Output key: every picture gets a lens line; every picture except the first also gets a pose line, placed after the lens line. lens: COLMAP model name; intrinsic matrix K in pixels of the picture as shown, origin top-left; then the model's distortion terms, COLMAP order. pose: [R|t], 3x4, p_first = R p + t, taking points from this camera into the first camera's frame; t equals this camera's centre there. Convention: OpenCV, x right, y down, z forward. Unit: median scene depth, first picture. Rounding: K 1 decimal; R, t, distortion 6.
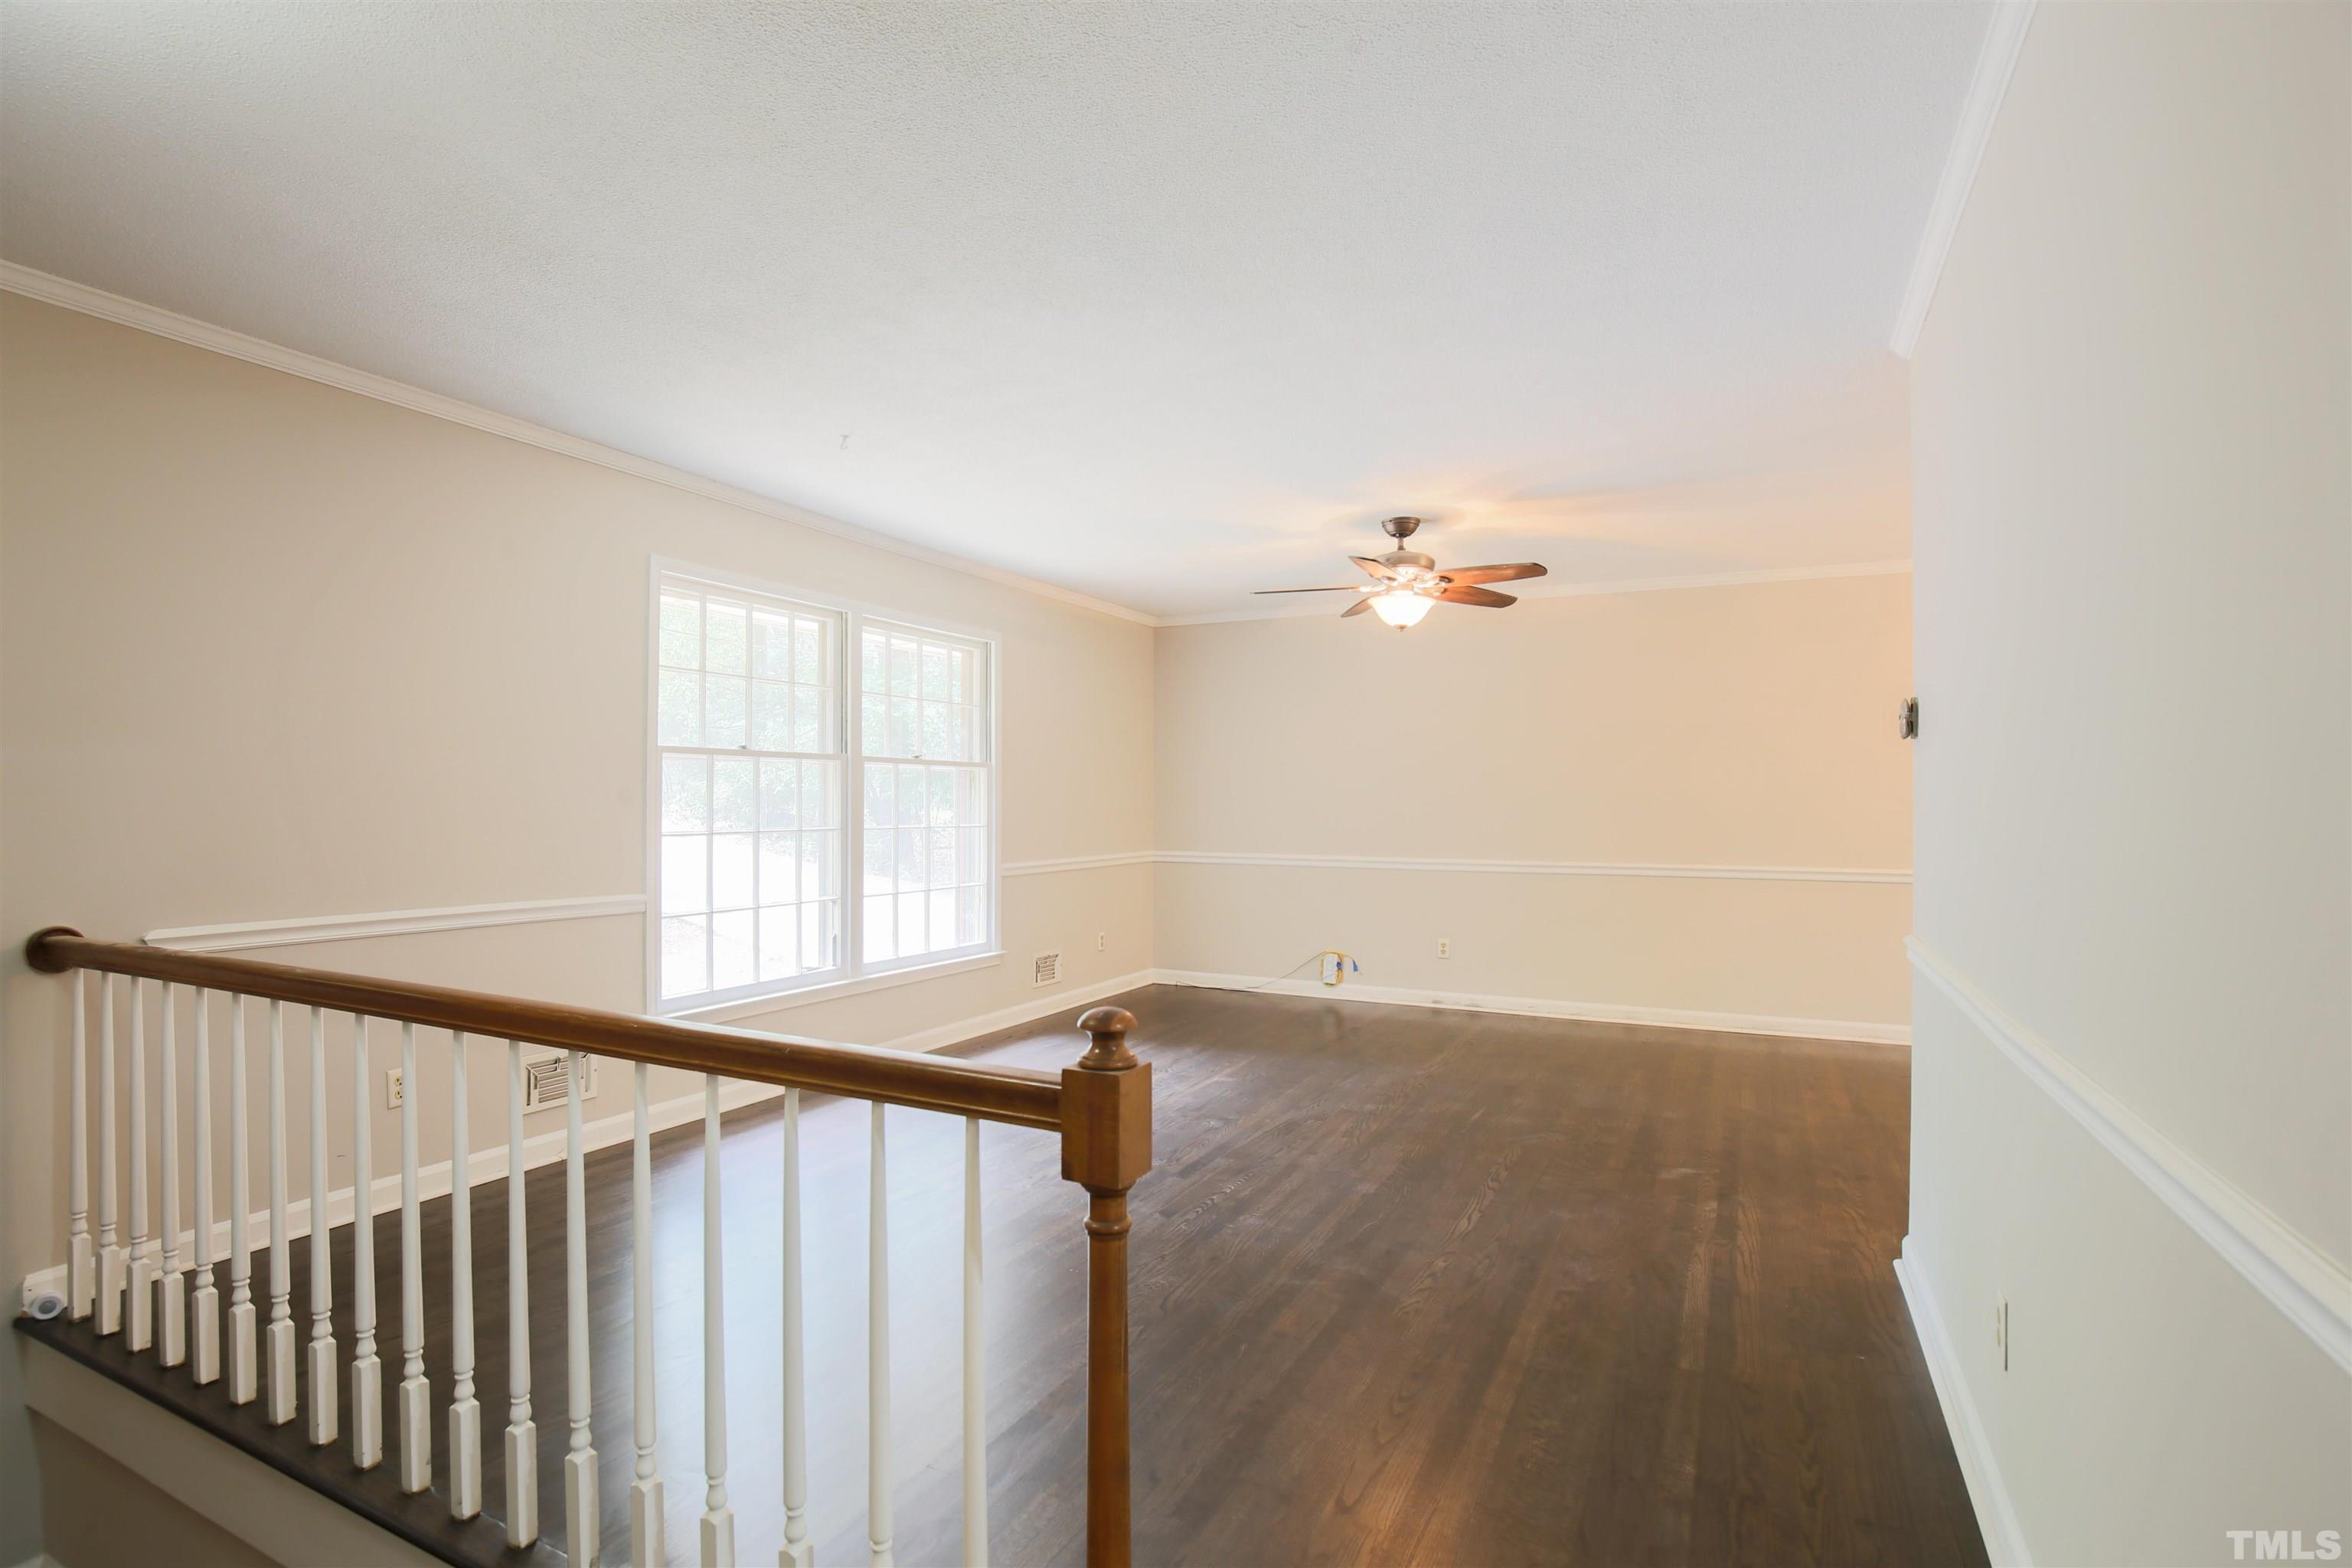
lens RADIAL K [[1129.2, 0, 1194.8], [0, 1129.2, 792.9], [0, 0, 1]] dist [-0.039575, 0.007954]
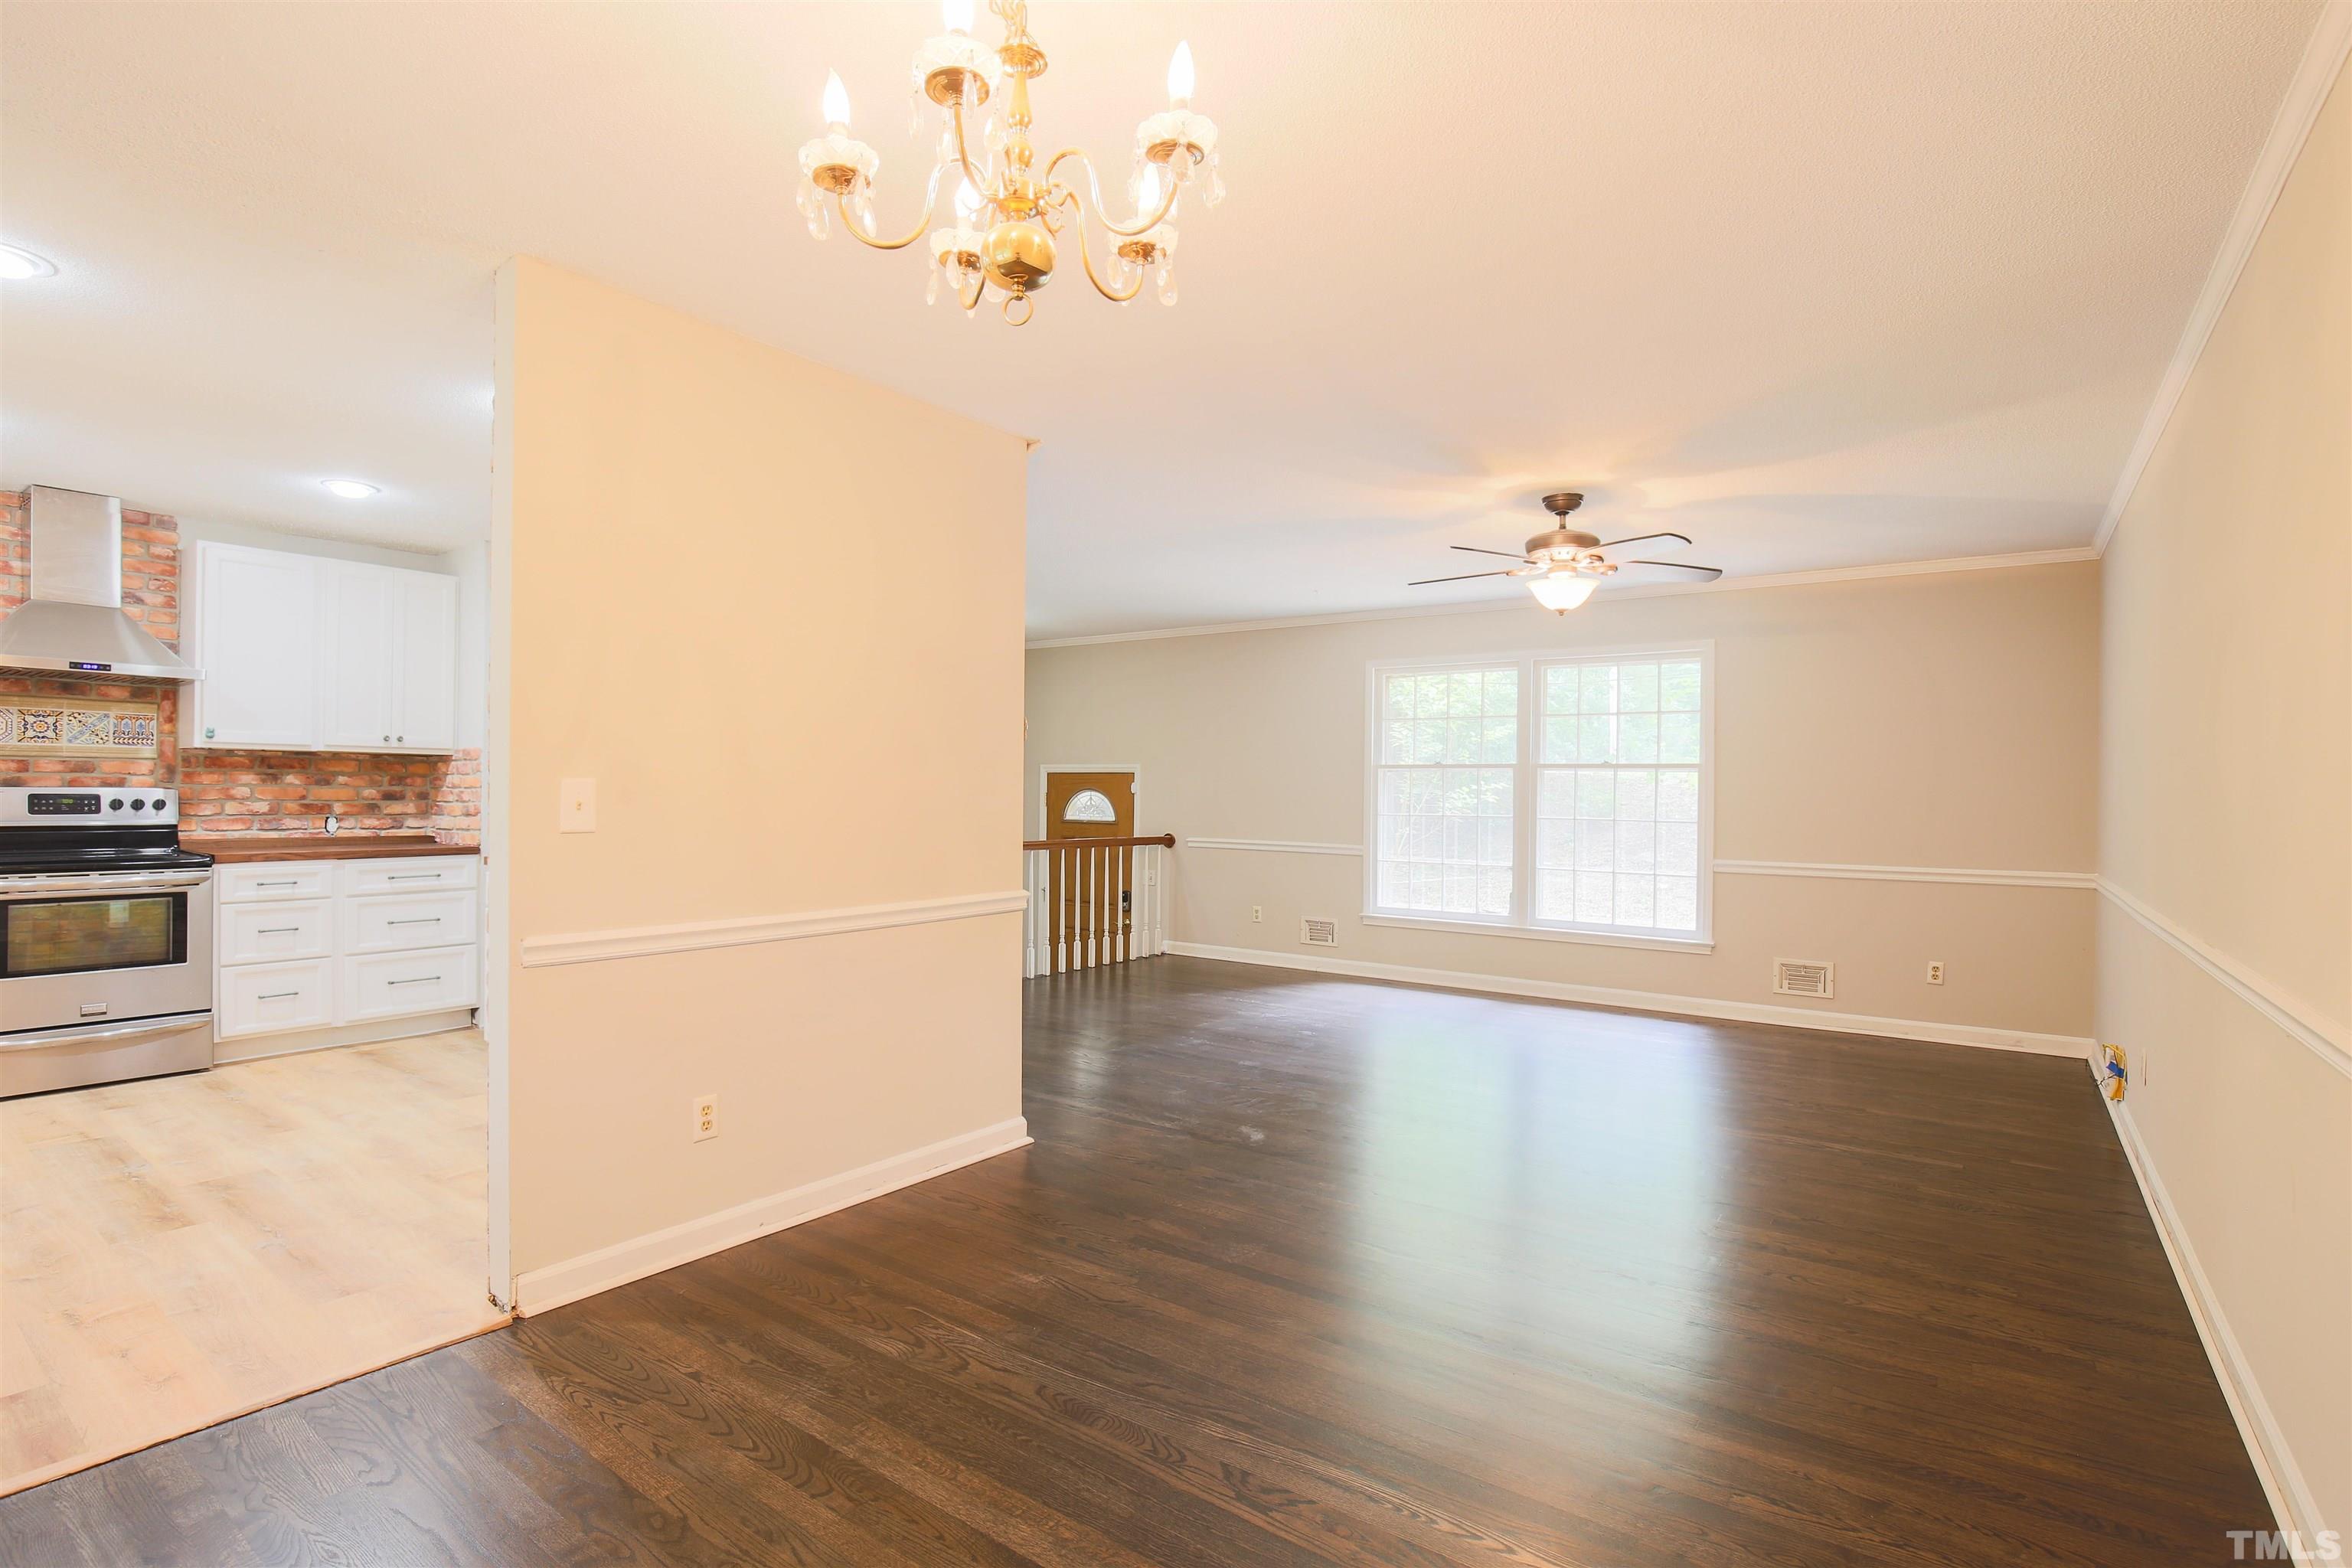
lens RADIAL K [[1129.2, 0, 1196.6], [0, 1129.2, 795.7], [0, 0, 1]] dist [-0.039575, 0.007954]
pose [[-0.164313, 0.000572, -0.986408, 1.054990], [-0.008837, 0.999959, 0.002052, 0.006441], [0.986369, 0.009054, -0.164301, 0.777992]]
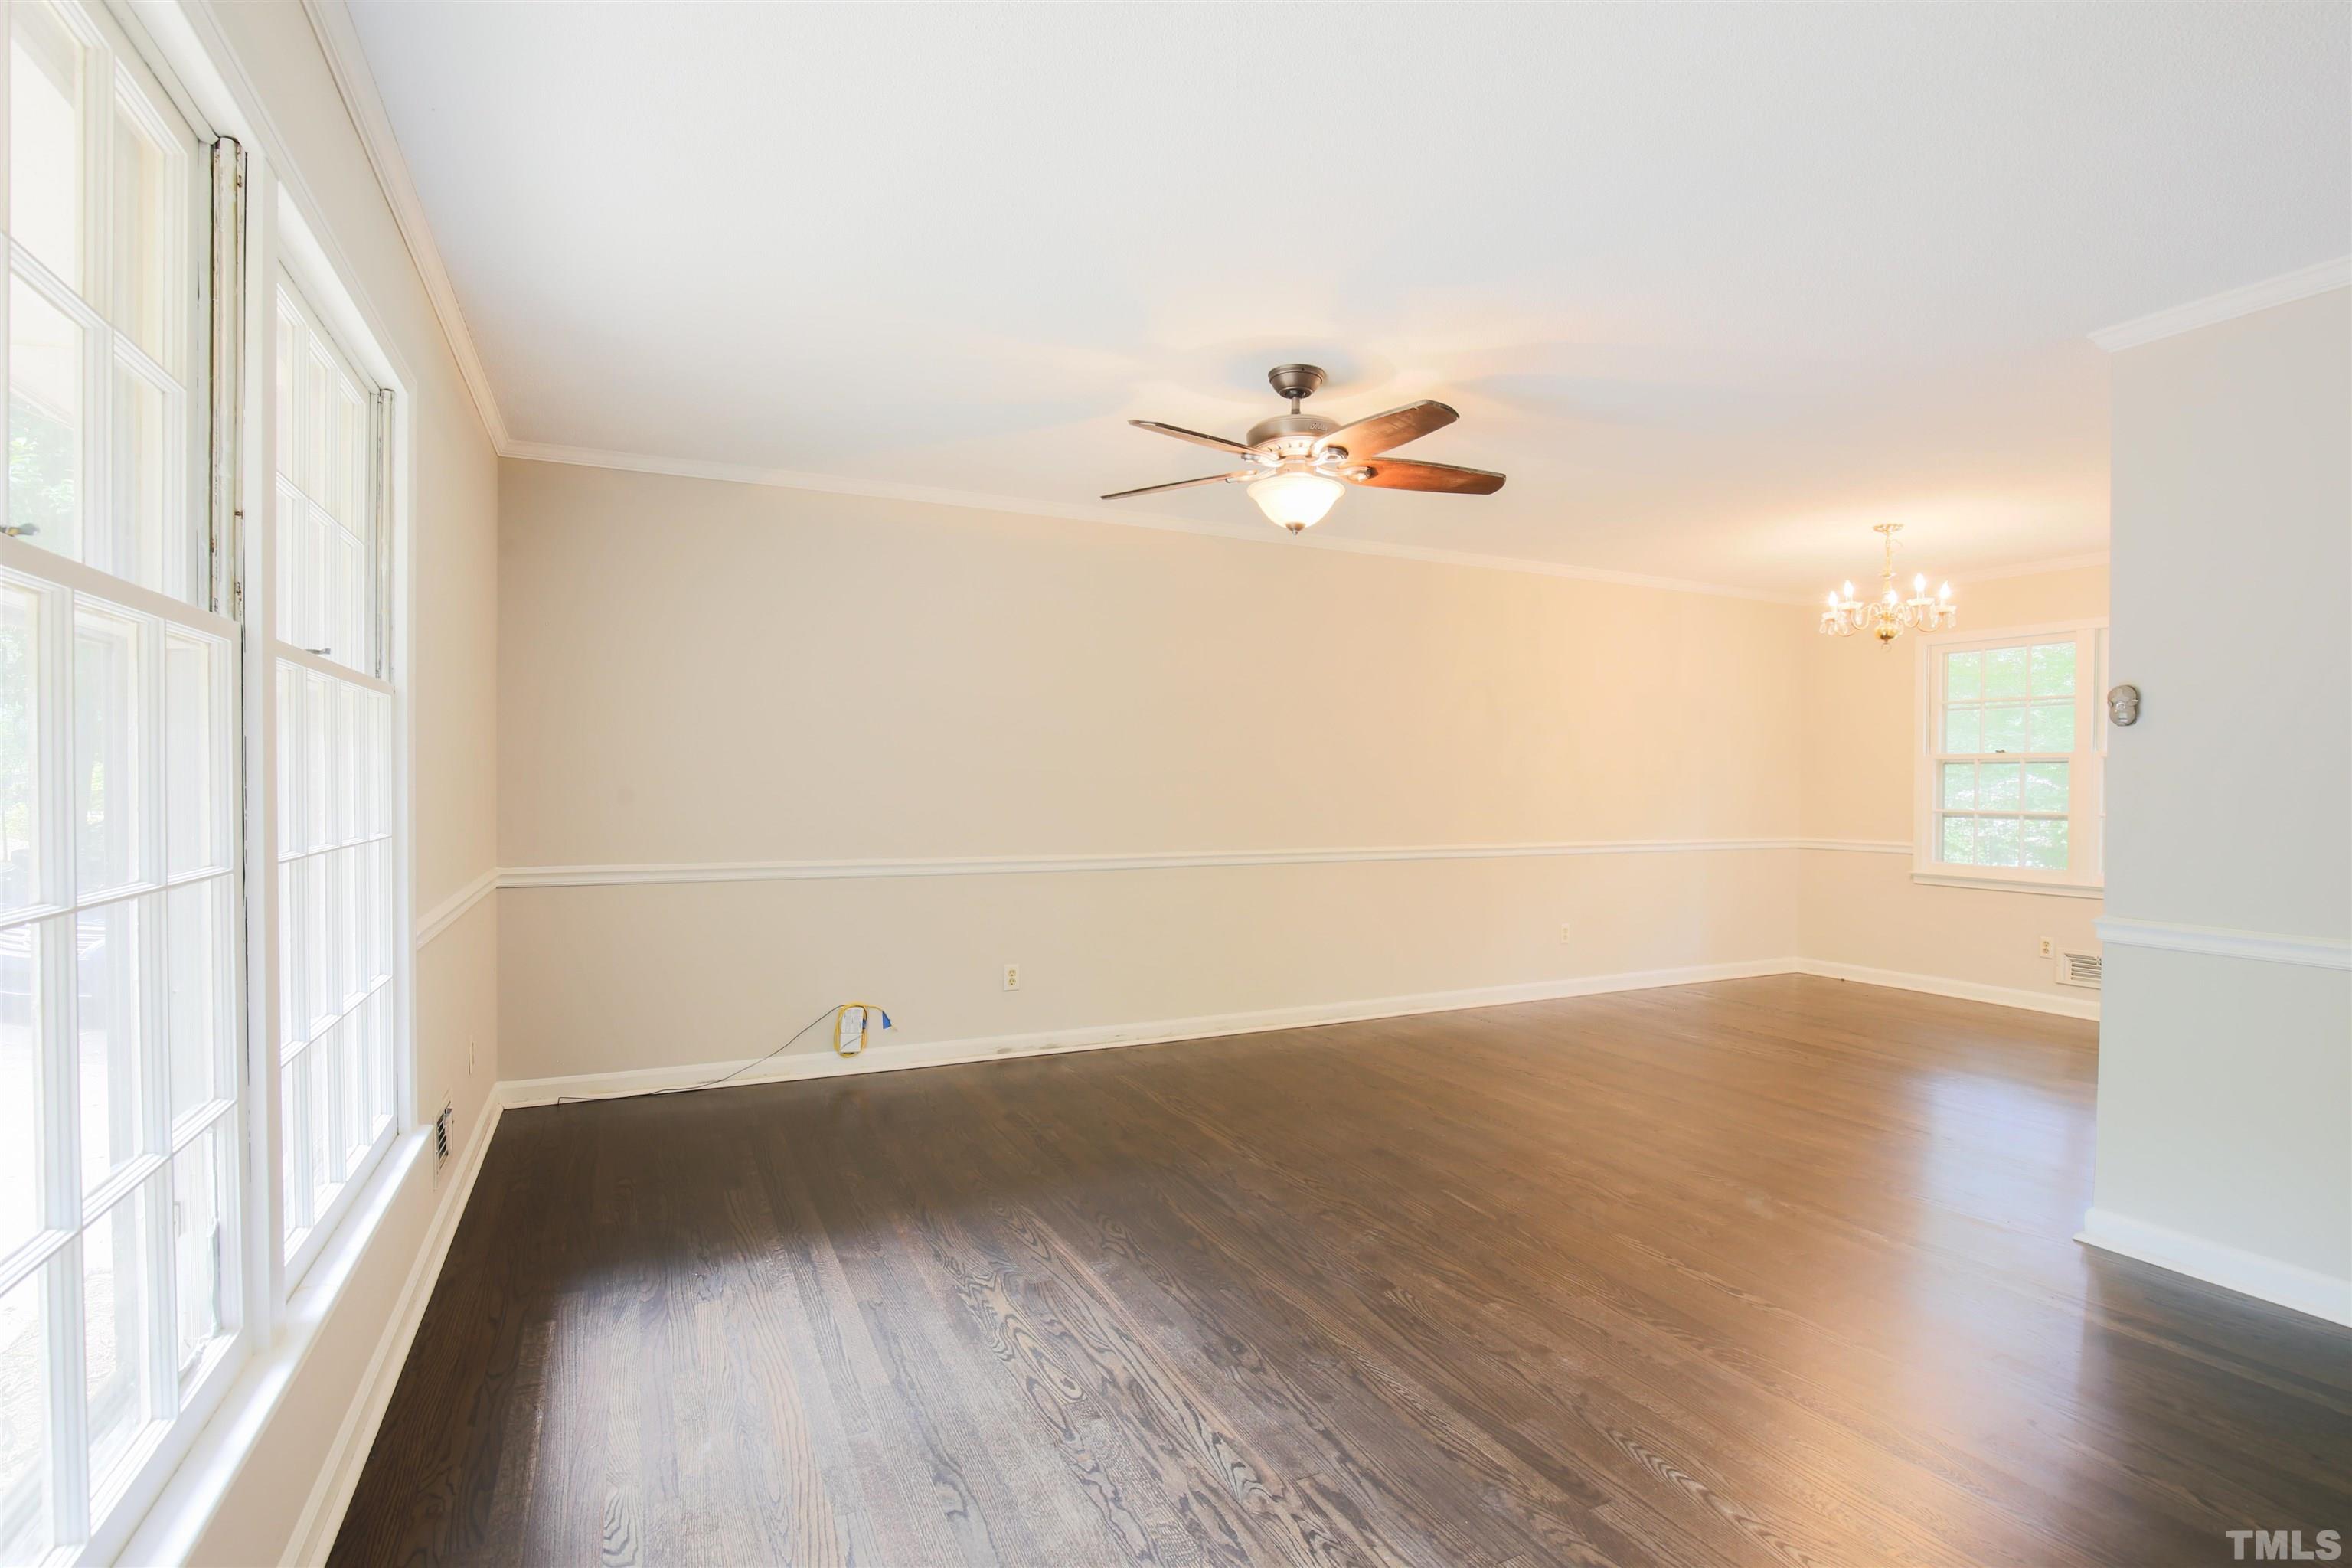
lens RADIAL K [[1129.2, 0, 1187.5], [0, 1129.2, 777.8], [0, 0, 1]] dist [-0.039575, 0.007954]
pose [[0.601942, 0.002685, 0.798535, -0.369587], [-0.012097, 0.999910, 0.005757, 0.003186], [-0.798448, -0.013125, 0.601921, 0.579503]]
